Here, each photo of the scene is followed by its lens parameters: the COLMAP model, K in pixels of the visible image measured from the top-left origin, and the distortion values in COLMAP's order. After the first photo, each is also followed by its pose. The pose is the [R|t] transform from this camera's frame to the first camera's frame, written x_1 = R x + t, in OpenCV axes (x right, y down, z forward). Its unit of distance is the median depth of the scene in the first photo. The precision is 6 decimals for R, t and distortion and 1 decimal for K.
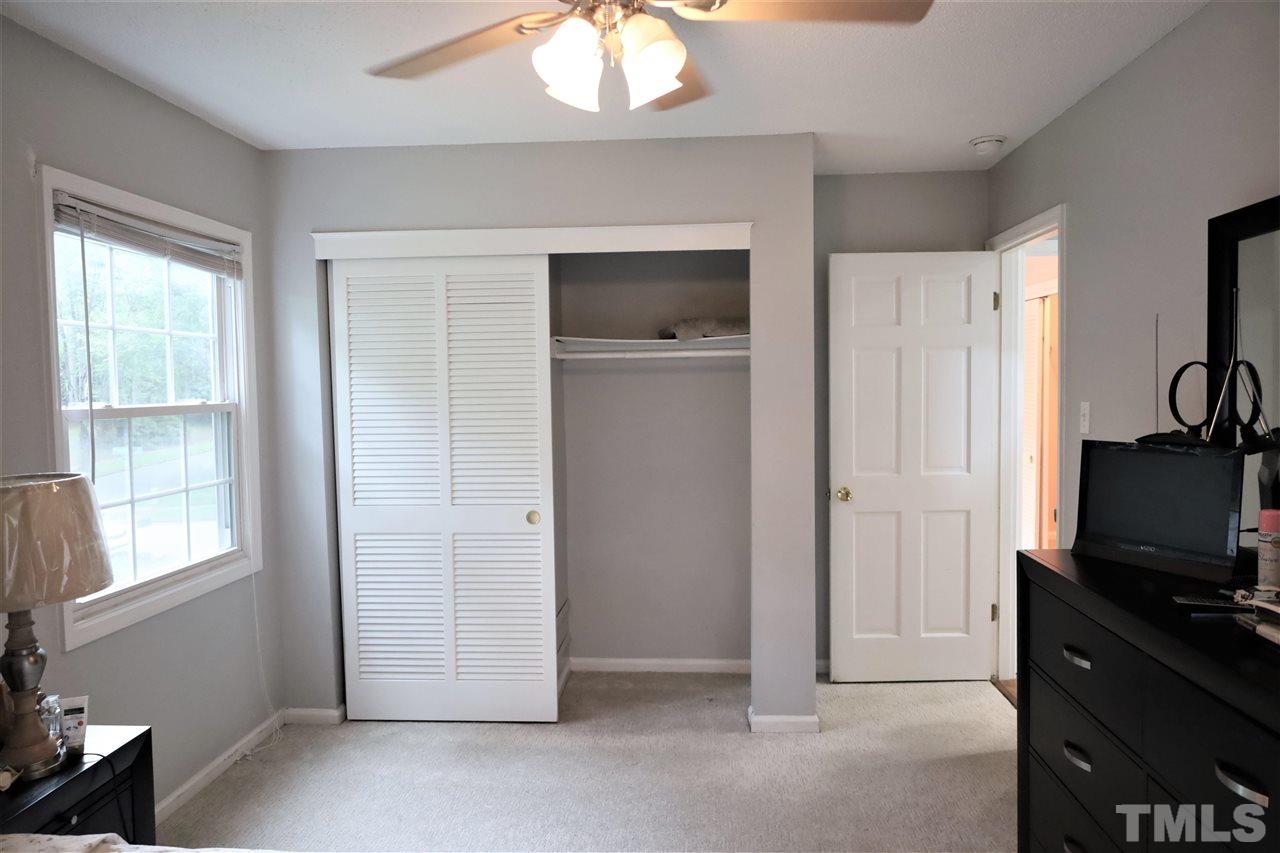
lens RADIAL K [[869.8, 0, 640.0], [0, 869.8, 426.5], [0, 0, 1]] dist [-0.021018, 0.004224]
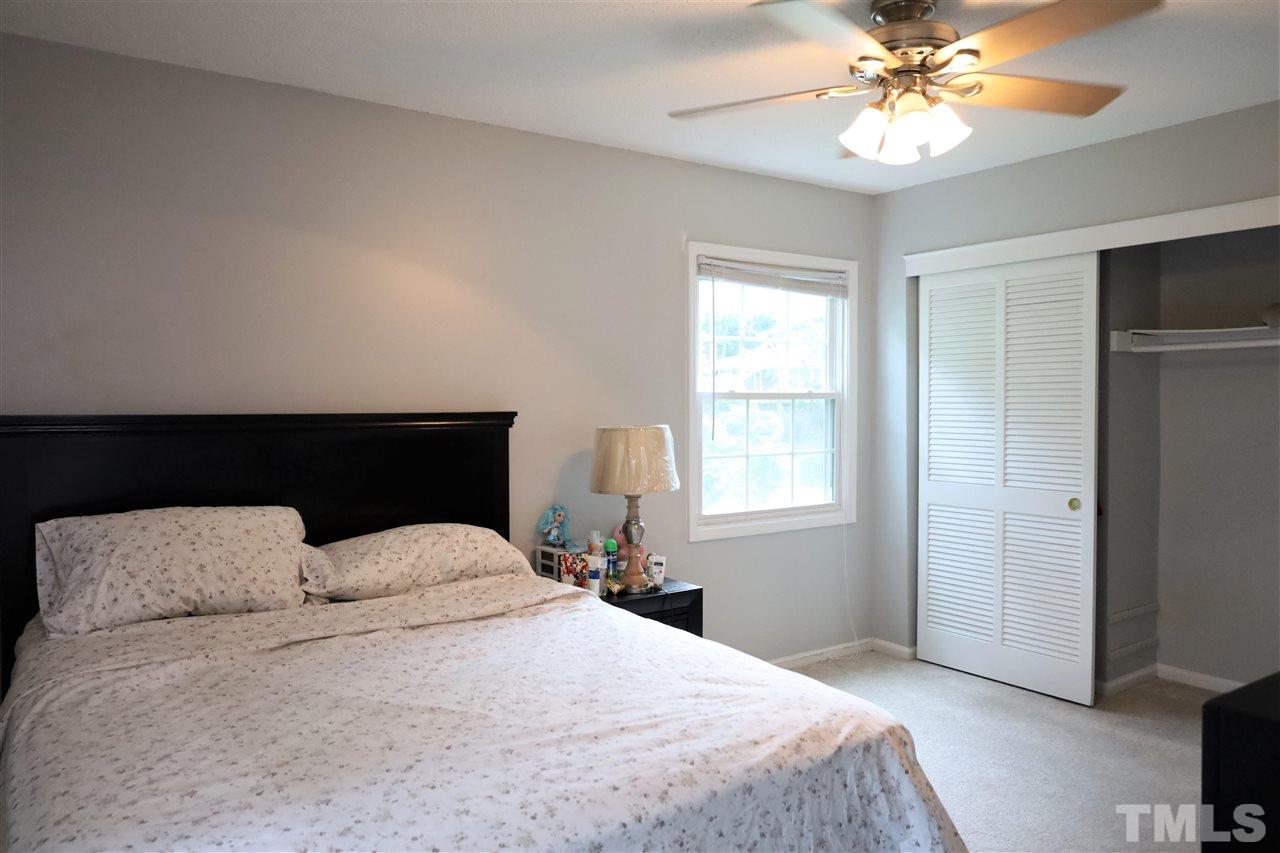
lens RADIAL K [[893.5, 0, 640.0], [0, 893.5, 426.5], [0, 0, 1]] dist [0.002637, 0.001227]
pose [[0.629379, 0.034291, -0.776341, 0.399087], [-0.042390, 0.999053, 0.009763, 0.023899], [0.775941, 0.026765, 0.630237, -0.091451]]
